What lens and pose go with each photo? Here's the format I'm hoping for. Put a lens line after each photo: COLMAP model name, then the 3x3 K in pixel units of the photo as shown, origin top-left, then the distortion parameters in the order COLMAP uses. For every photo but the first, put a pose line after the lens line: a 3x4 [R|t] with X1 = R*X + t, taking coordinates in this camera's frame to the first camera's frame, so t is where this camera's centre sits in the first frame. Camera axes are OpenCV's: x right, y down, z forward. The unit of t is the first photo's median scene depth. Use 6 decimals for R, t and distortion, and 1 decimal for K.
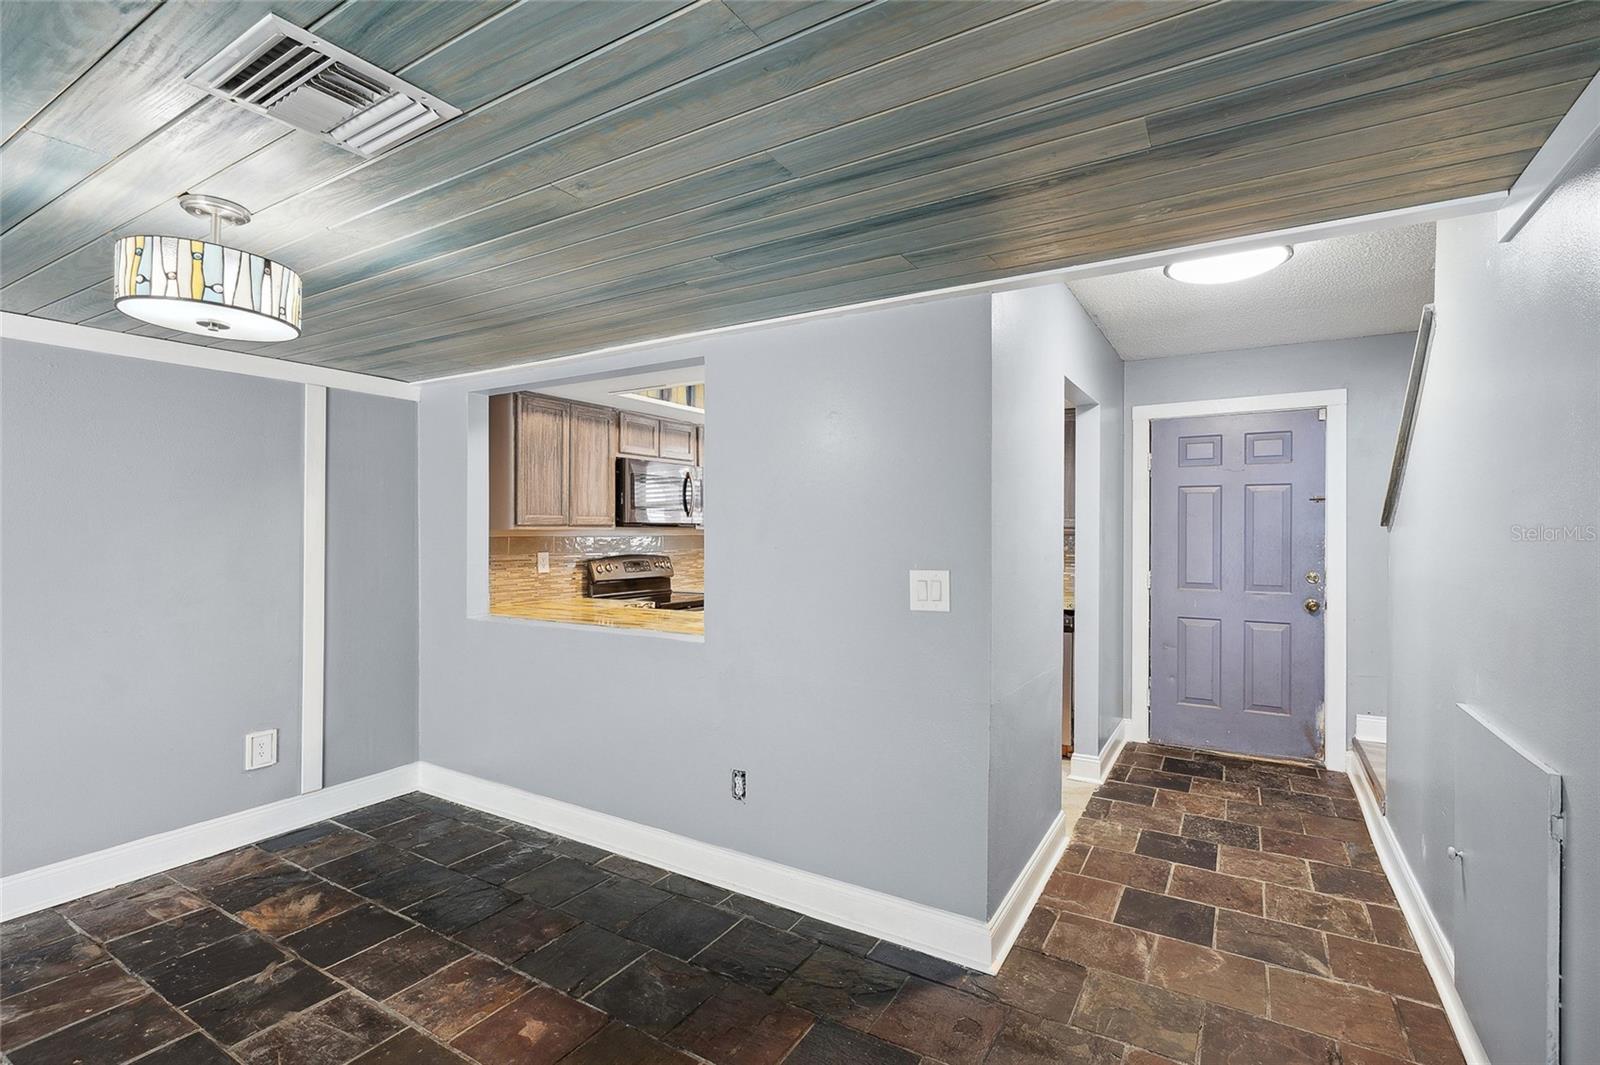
lens RADIAL K [[738.6, 0, 801.8], [0, 738.6, 535.7], [0, 0, 1]] dist [-0.006824, 0.002472]
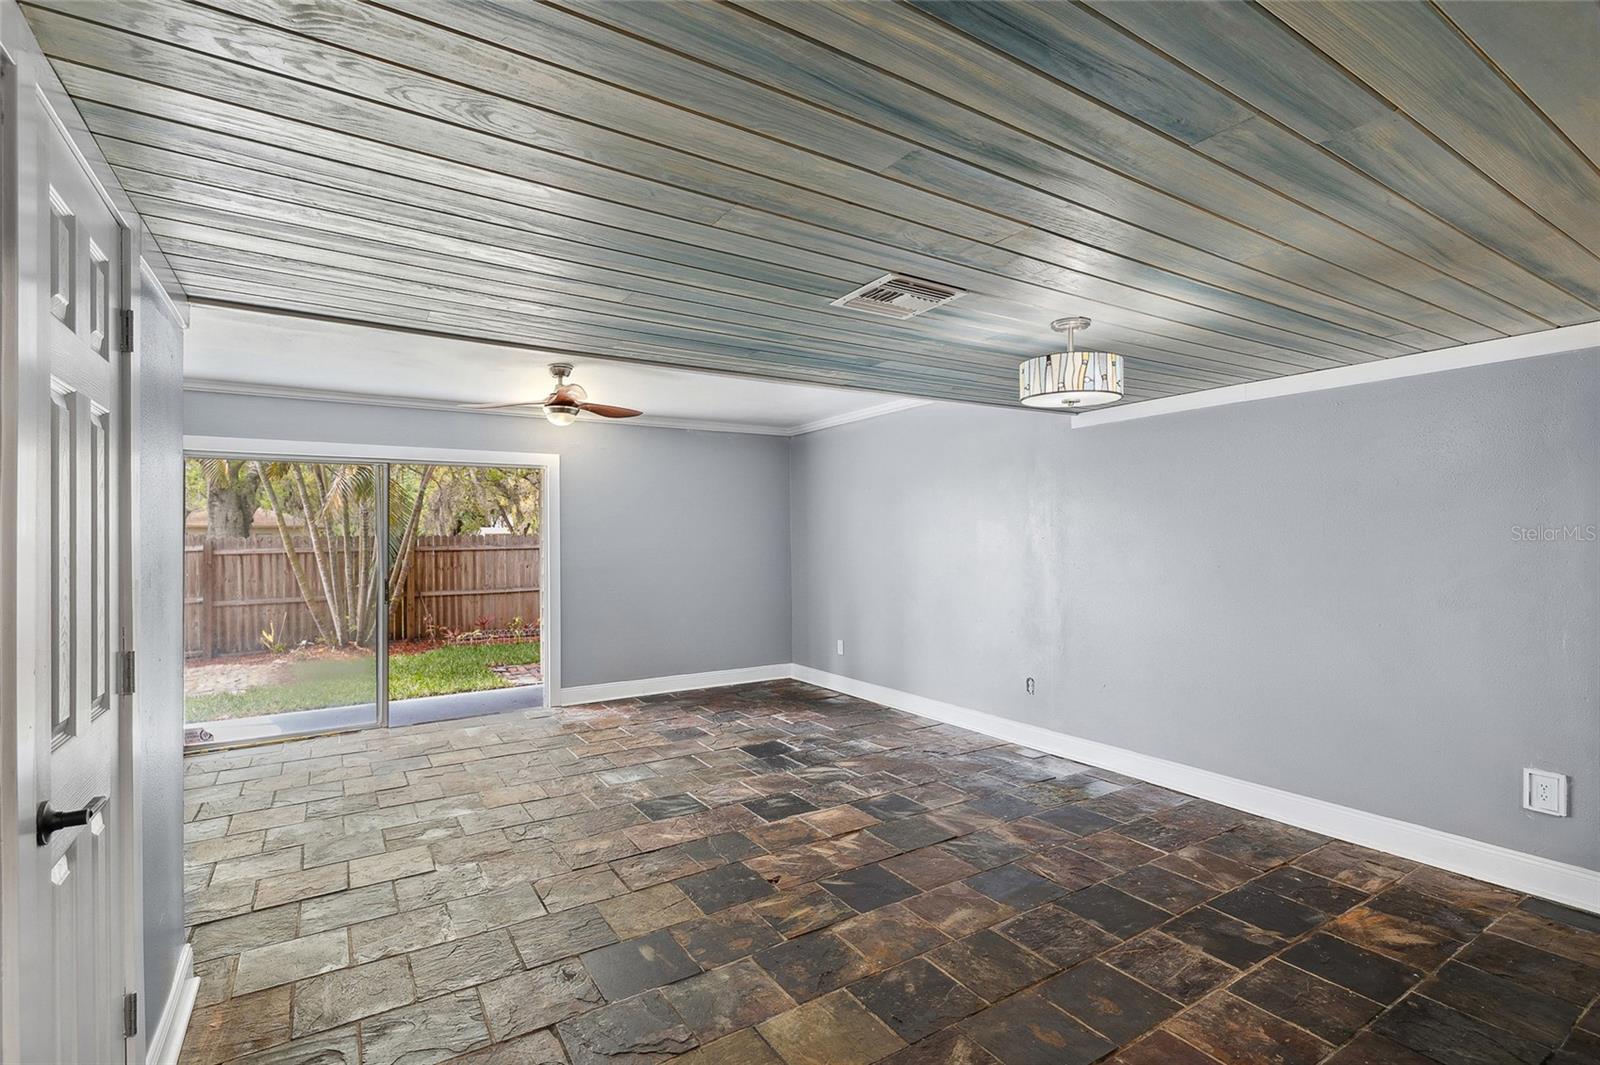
lens RADIAL K [[738.6, 0, 801.8], [0, 738.6, 535.7], [0, 0, 1]] dist [-0.006824, 0.002472]
pose [[-0.443561, -0.004813, -0.896231, 0.455327], [0.000218, 0.999985, -0.005478, -0.002481], [0.896244, -0.002625, -0.443553, 0.670435]]
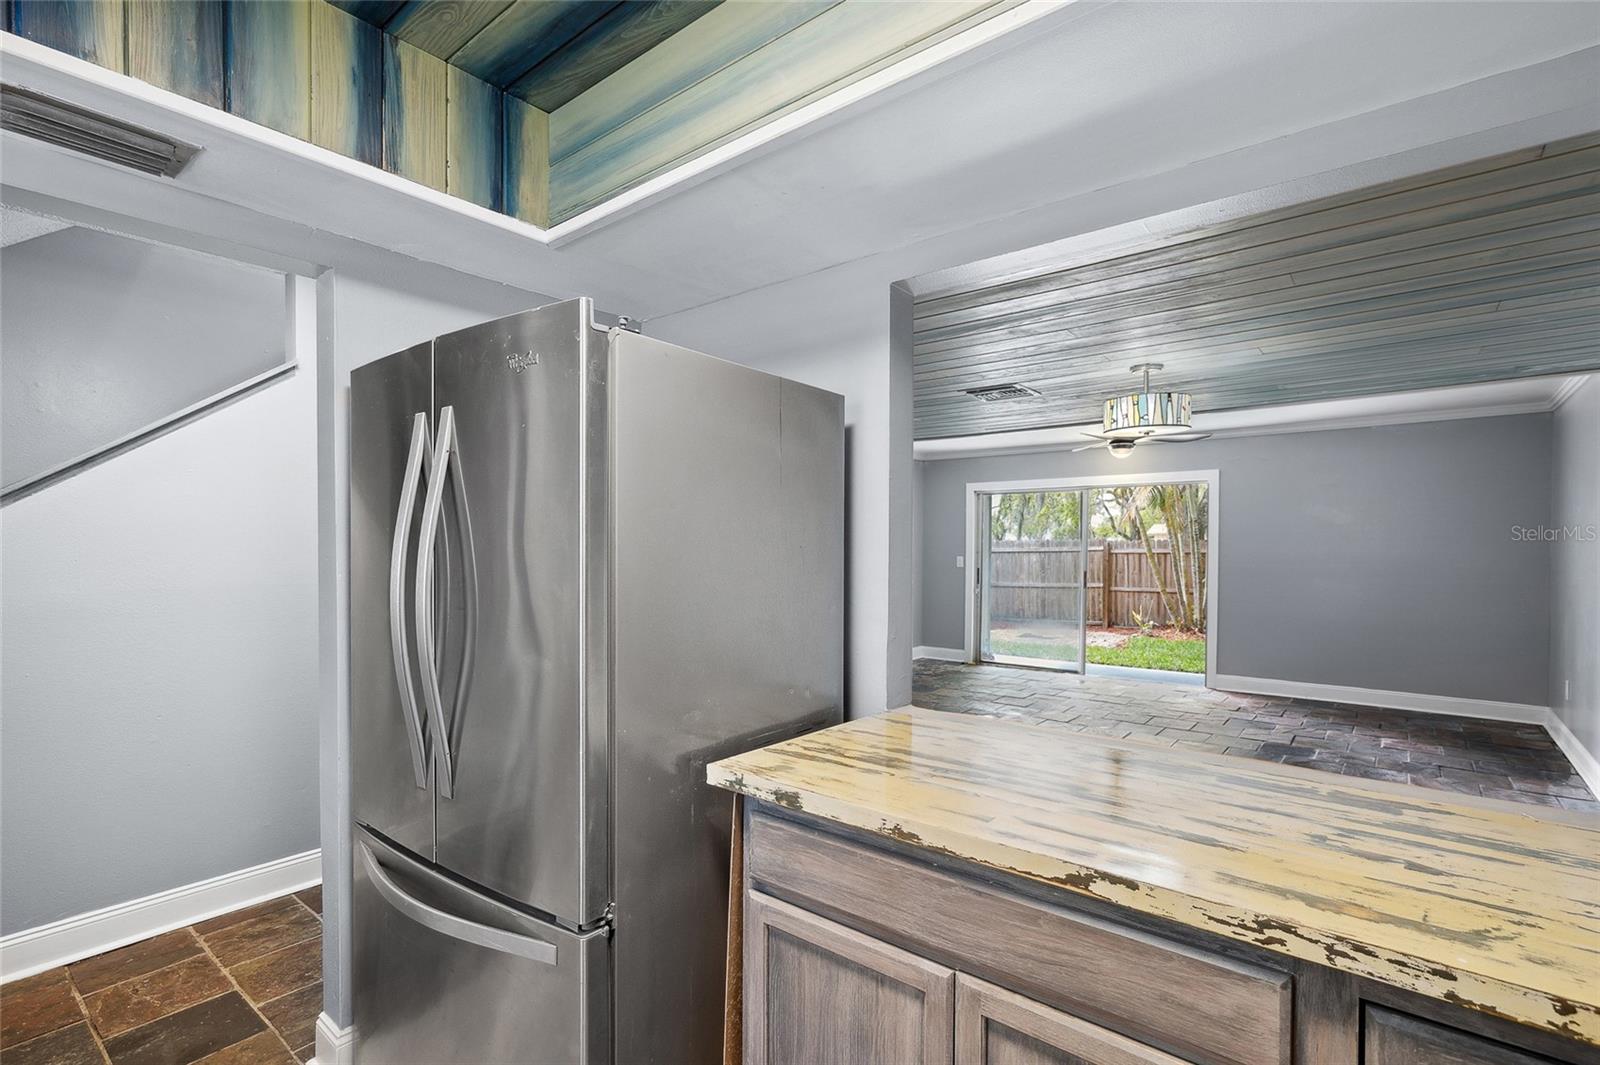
lens RADIAL K [[738.6, 0, 801.8], [0, 738.6, 535.7], [0, 0, 1]] dist [-0.006824, 0.002472]
pose [[-0.990052, -0.003359, 0.140664, -0.112766], [-0.004111, 0.999979, -0.005056, -0.012837], [-0.140644, -0.005584, -0.990045, 1.679730]]
